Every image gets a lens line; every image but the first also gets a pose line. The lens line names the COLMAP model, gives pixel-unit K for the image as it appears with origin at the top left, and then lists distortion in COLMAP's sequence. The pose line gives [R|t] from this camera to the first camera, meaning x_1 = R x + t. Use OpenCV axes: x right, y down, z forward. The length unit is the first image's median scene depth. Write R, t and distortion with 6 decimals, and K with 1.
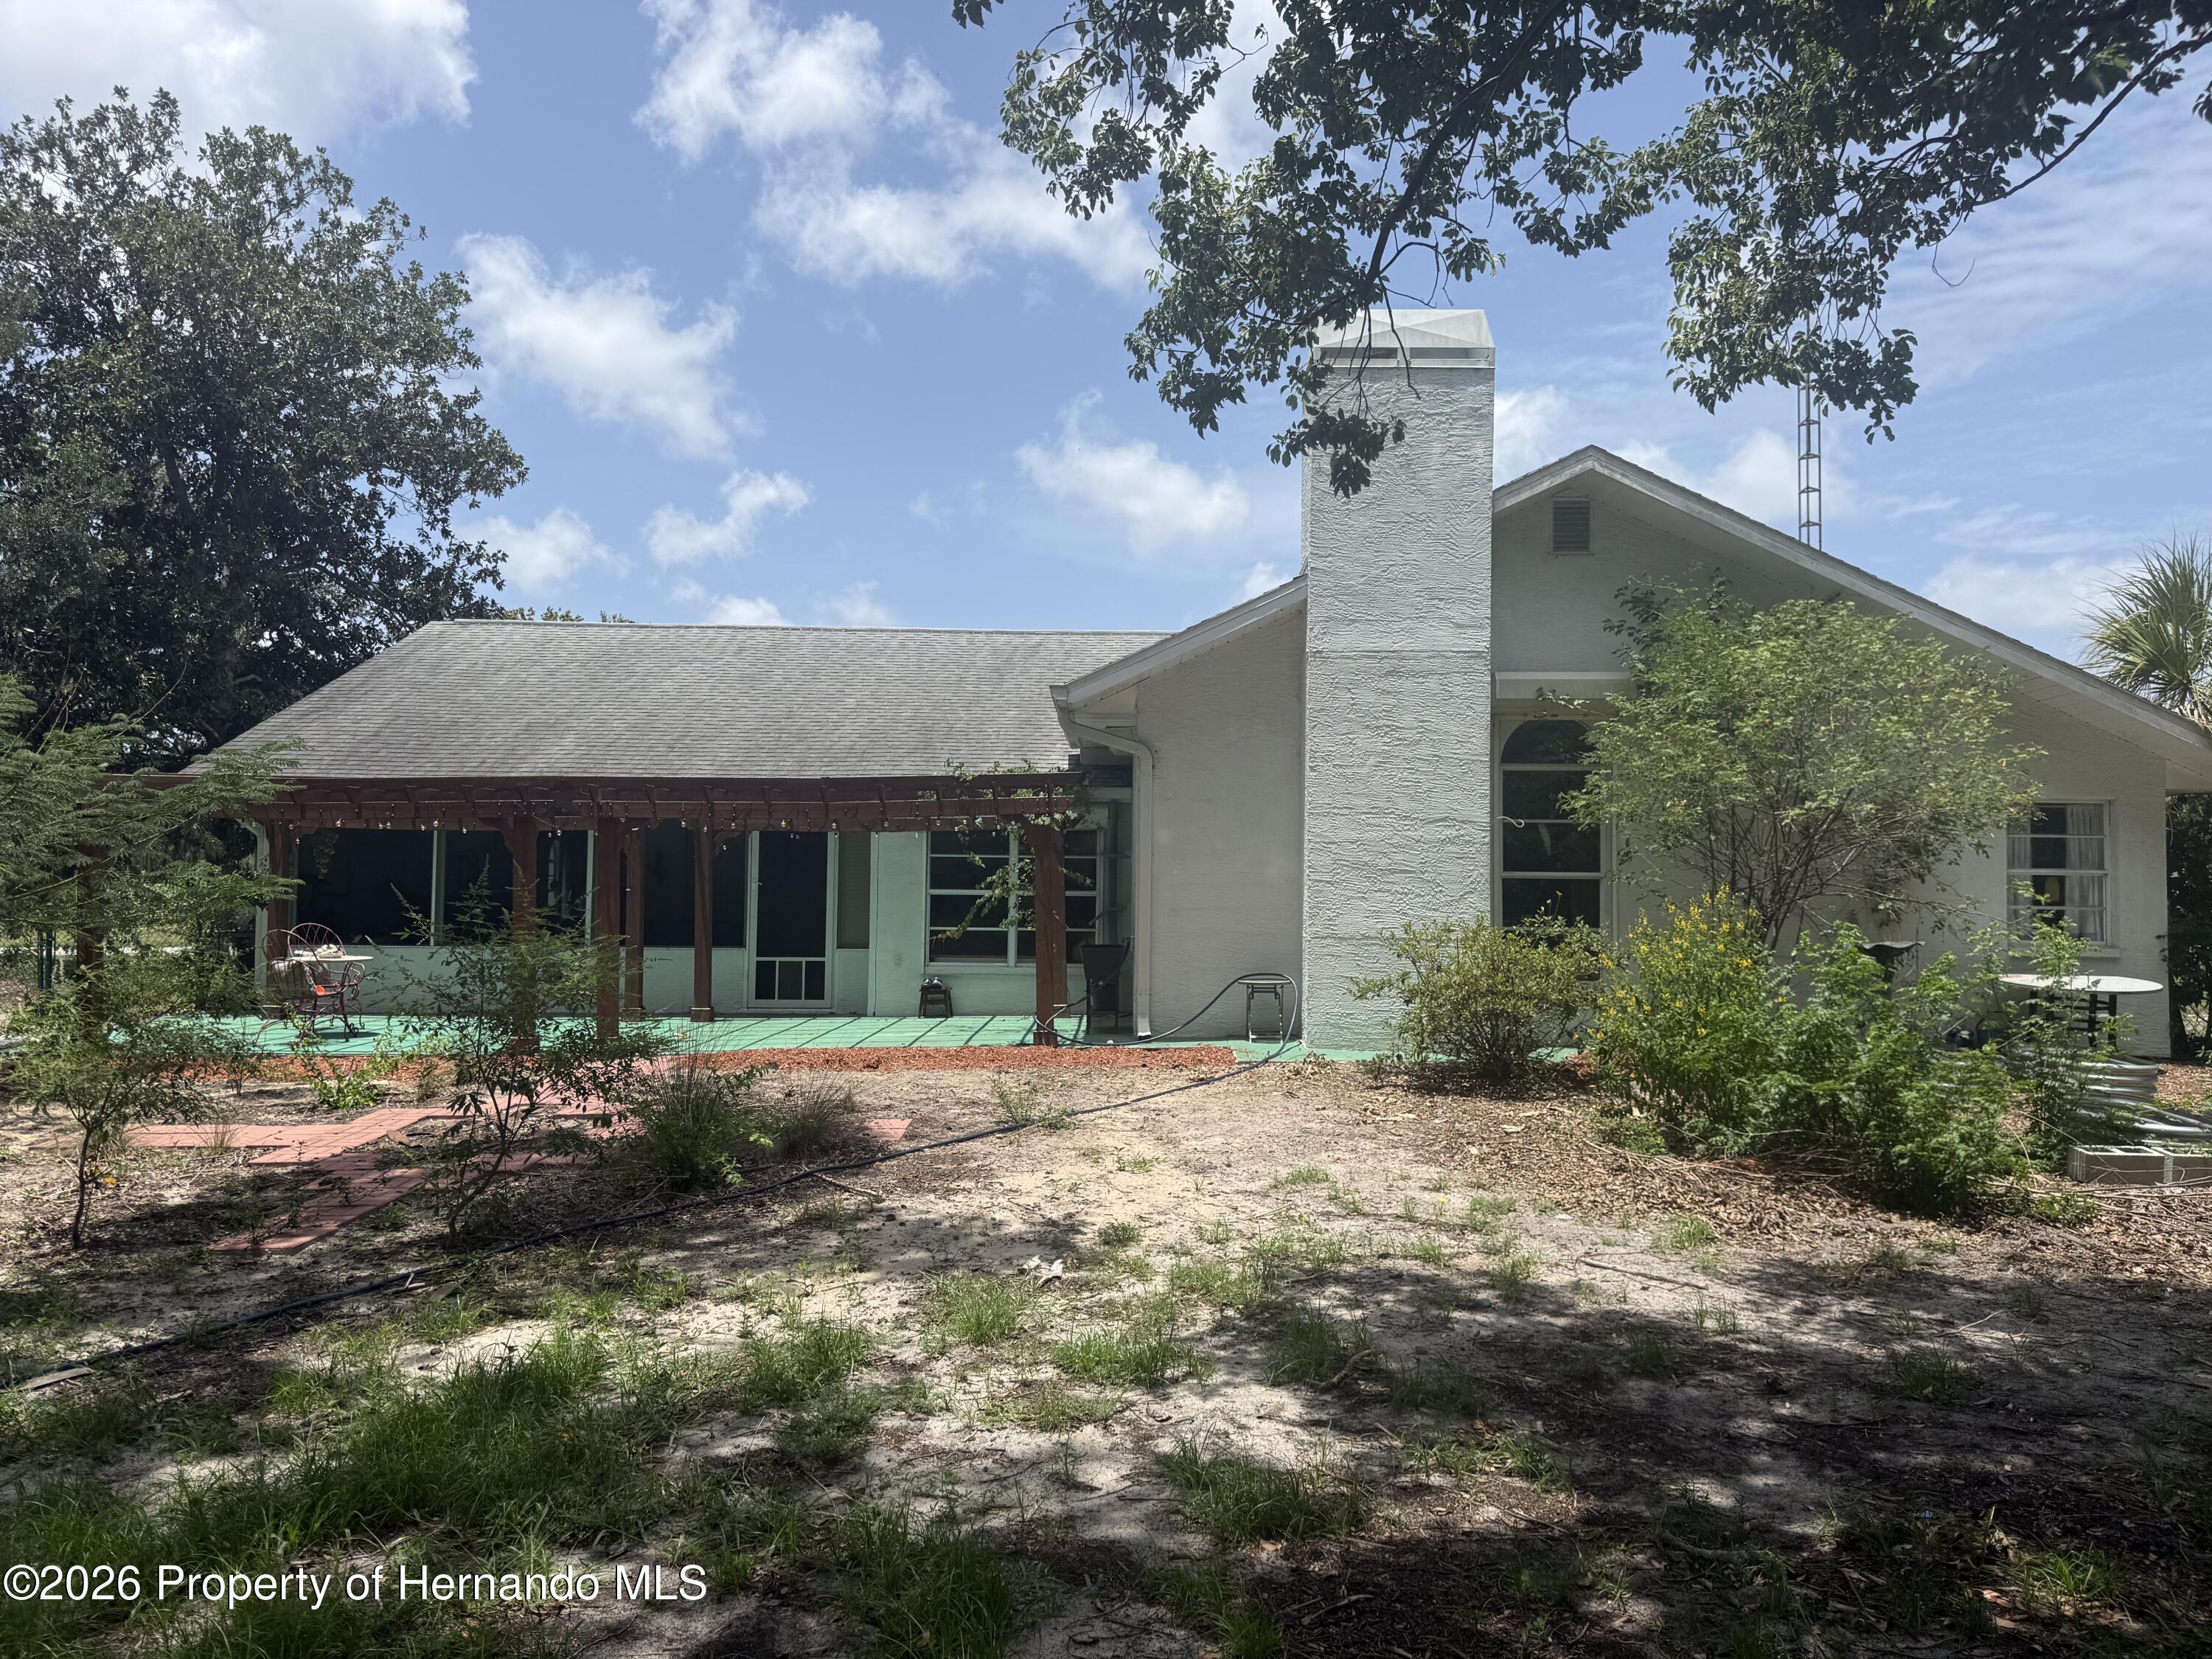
lens RADIAL K [[1607.1, 0, 1088.2], [0, 1607.1, 833.6], [0, 0, 1]] dist [0.053296, -0.041807]
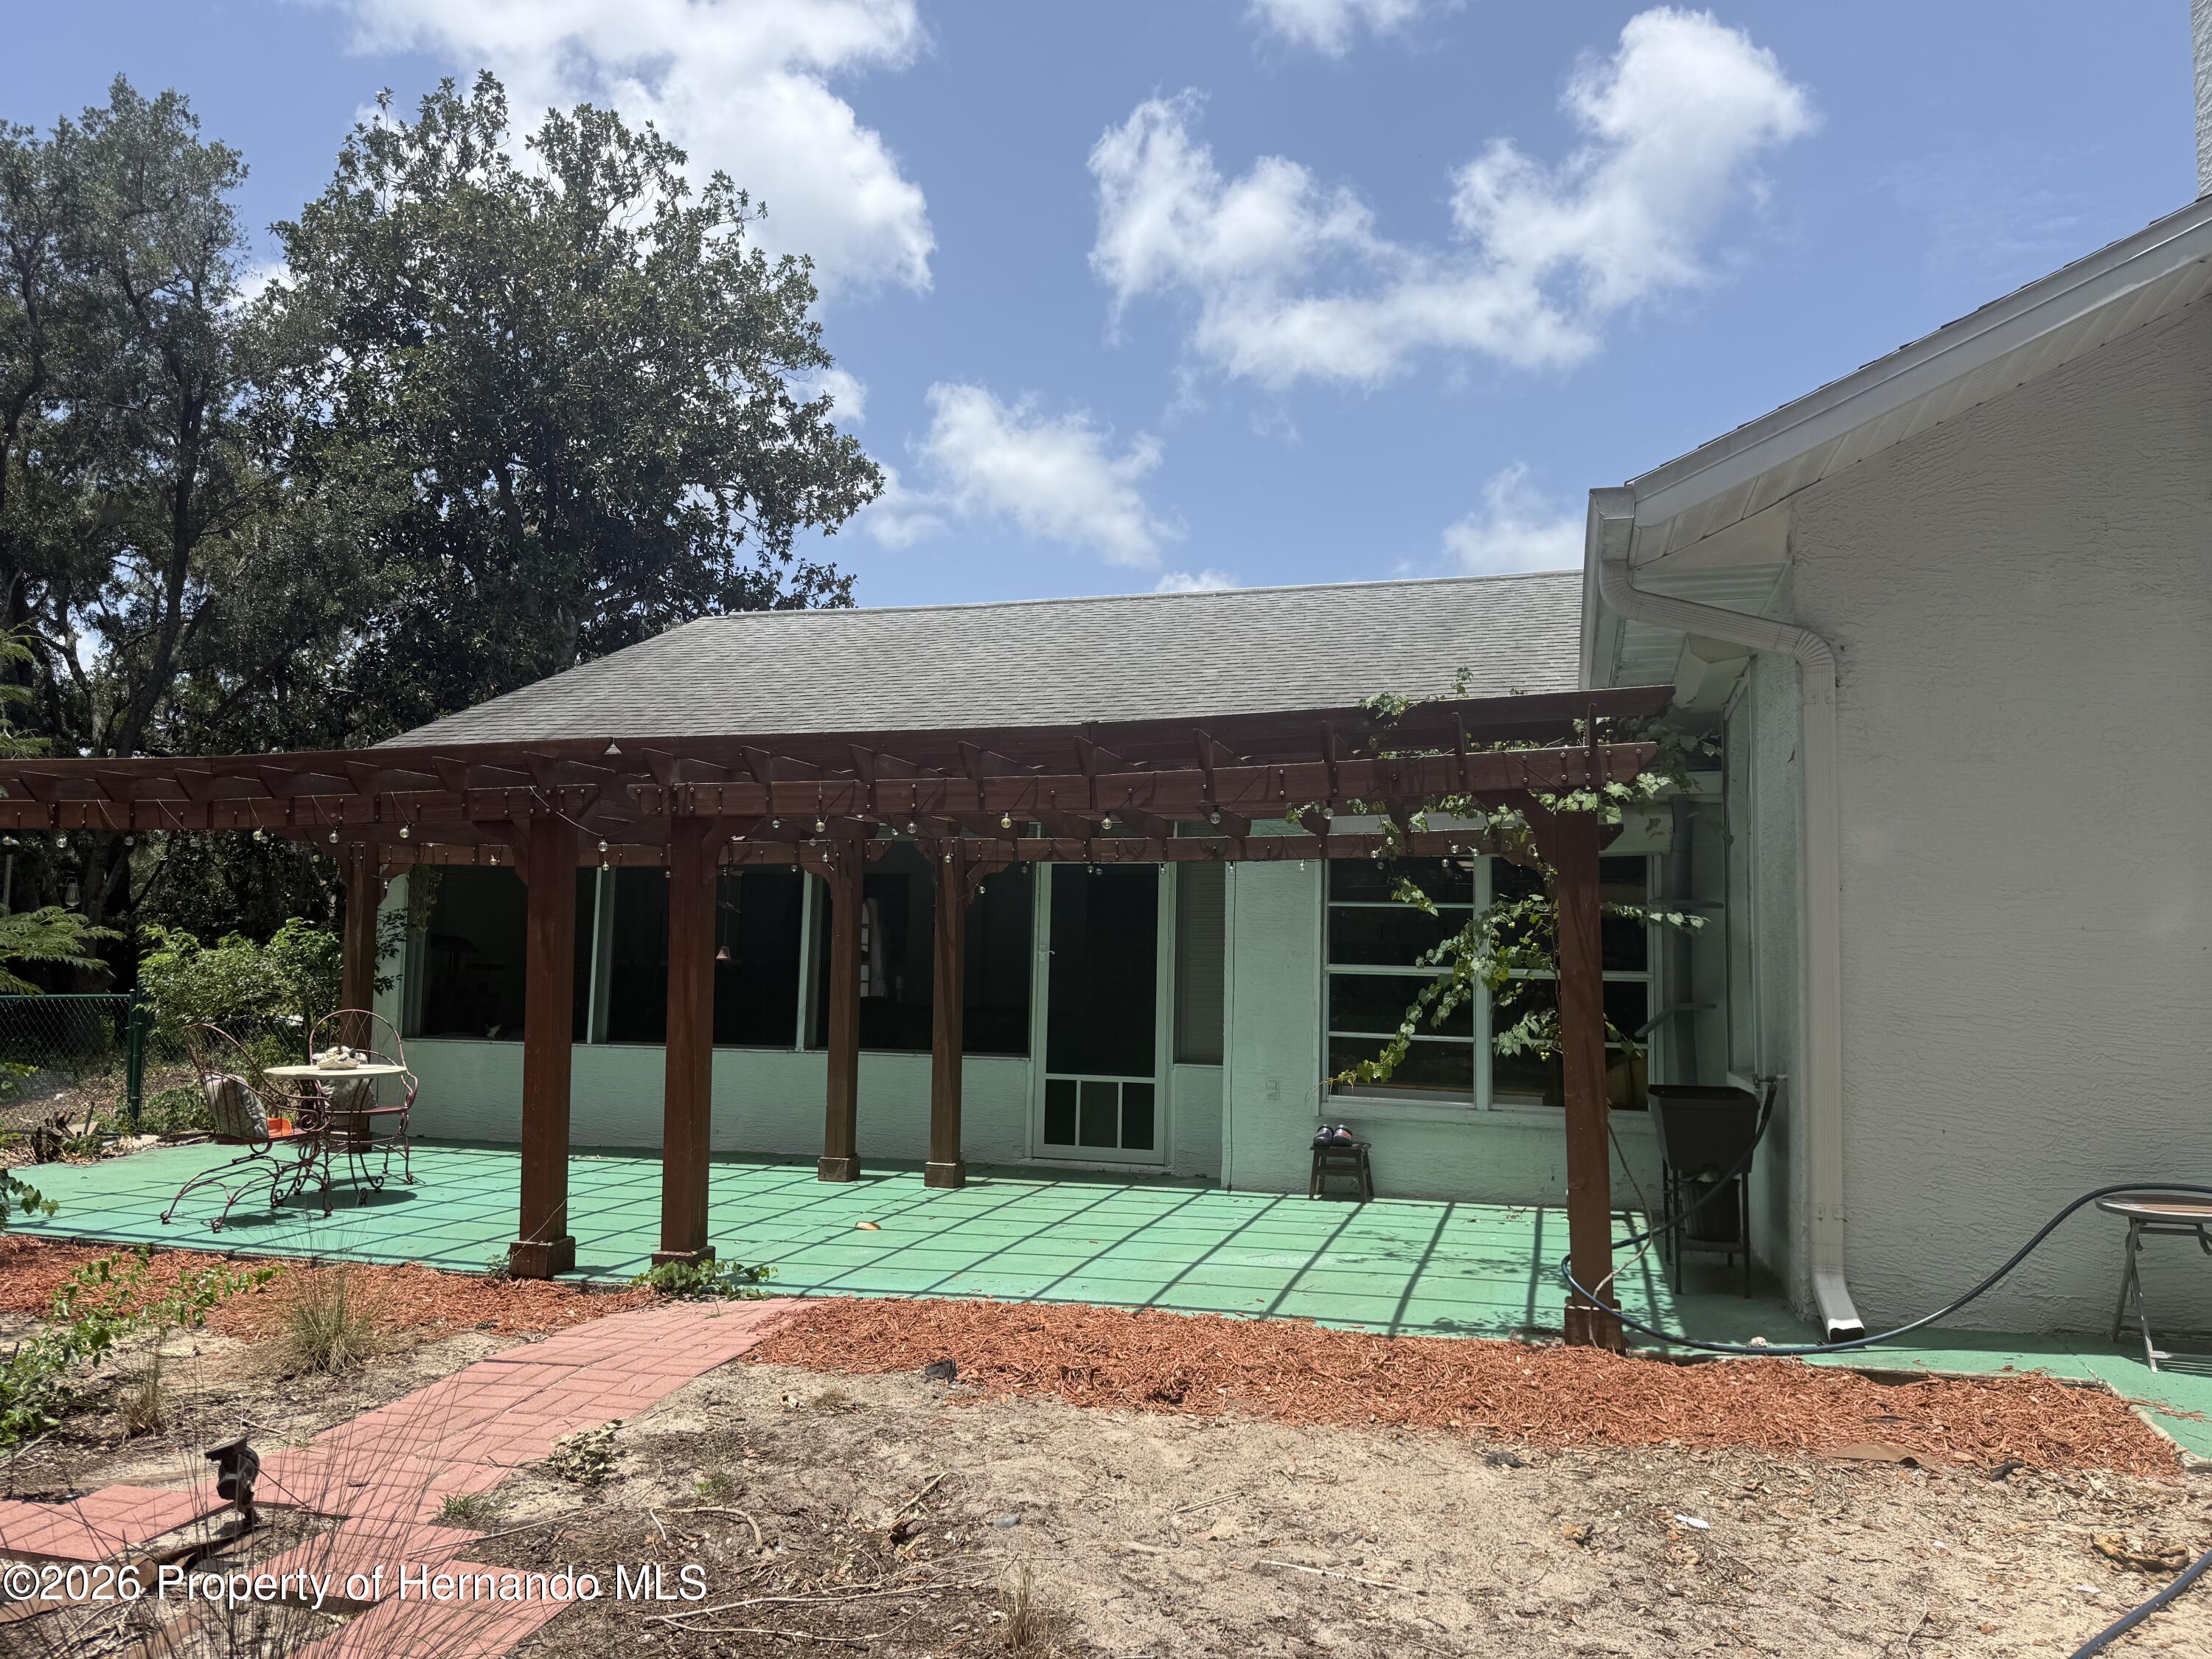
lens RADIAL K [[1607.1, 0, 1059.4], [0, 1607.1, 835.7], [0, 0, 1]] dist [0.053296, -0.041807]
pose [[0.960534, -0.013516, -0.277833, -0.031482], [0.000357, 0.998878, -0.047359, 0.016013], [0.278161, 0.045391, 0.959461, 0.421127]]
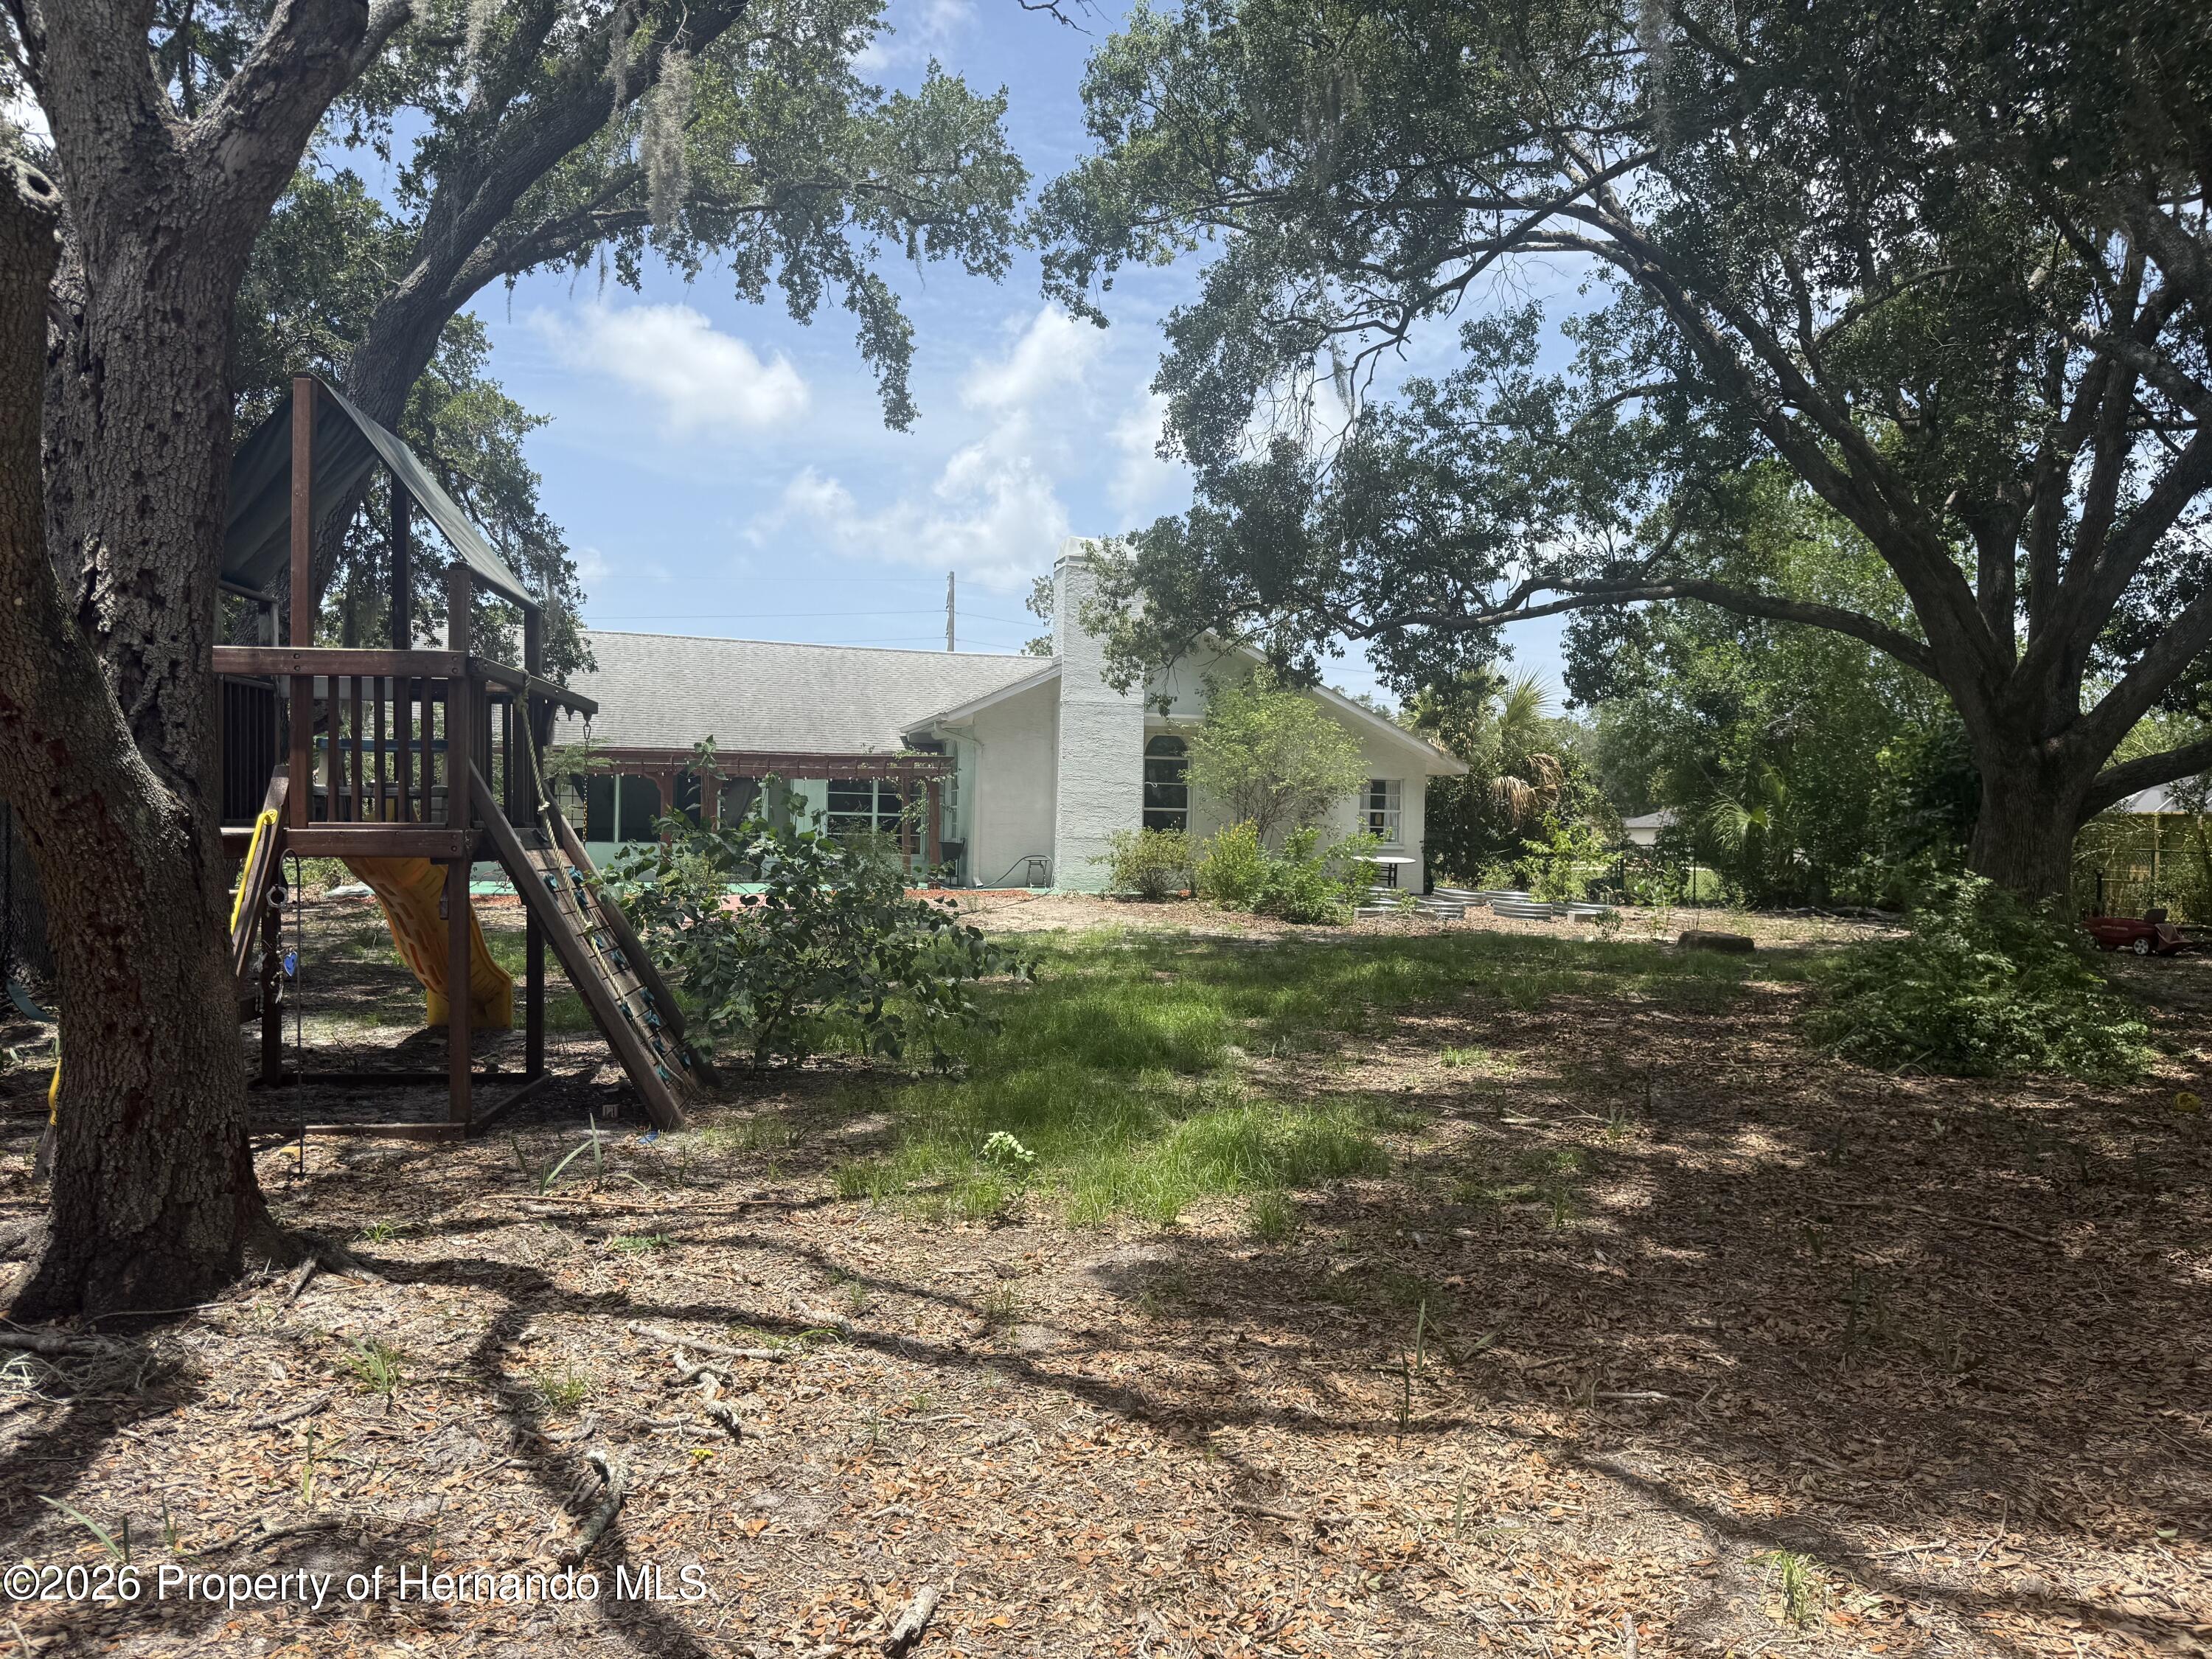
lens RADIAL K [[1607.1, 0, 1110.2], [0, 1607.1, 834.1], [0, 0, 1]] dist [0.053296, -0.041807]
pose [[0.957202, 0.005977, 0.289359, -0.312156], [-0.020459, 0.998683, 0.047051, -0.031061], [-0.288697, -0.050957, 0.956064, -0.782864]]
